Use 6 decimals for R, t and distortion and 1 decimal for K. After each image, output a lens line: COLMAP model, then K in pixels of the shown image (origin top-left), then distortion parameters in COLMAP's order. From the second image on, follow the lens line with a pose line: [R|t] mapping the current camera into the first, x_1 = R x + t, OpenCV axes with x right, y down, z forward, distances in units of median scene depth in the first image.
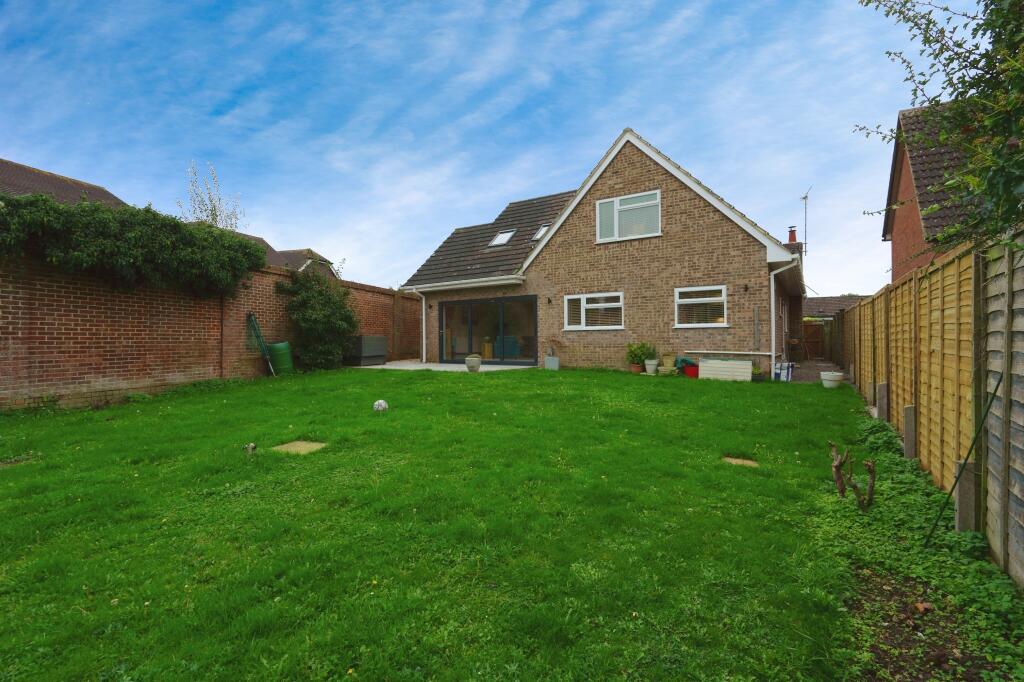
lens RADIAL K [[467.0, 0, 511.9], [0, 467.0, 340.3], [0, 0, 1]] dist [-0.003287, -0.000199]
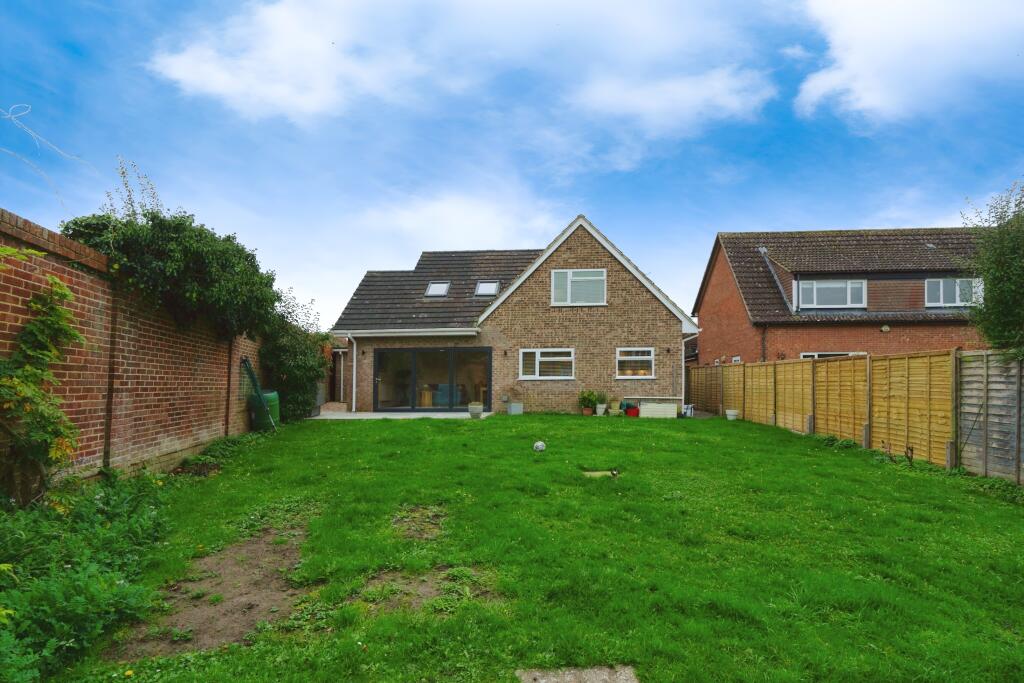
lens RADIAL K [[467.0, 0, 550.1], [0, 467.0, 382.7], [0, 0, 1]] dist [-0.003287, -0.000199]
pose [[0.871799, 0.004223, 0.489846, -0.403184], [-0.000151, 0.999965, -0.008352, -0.005027], [-0.489864, 0.007207, 0.871769, -0.020275]]
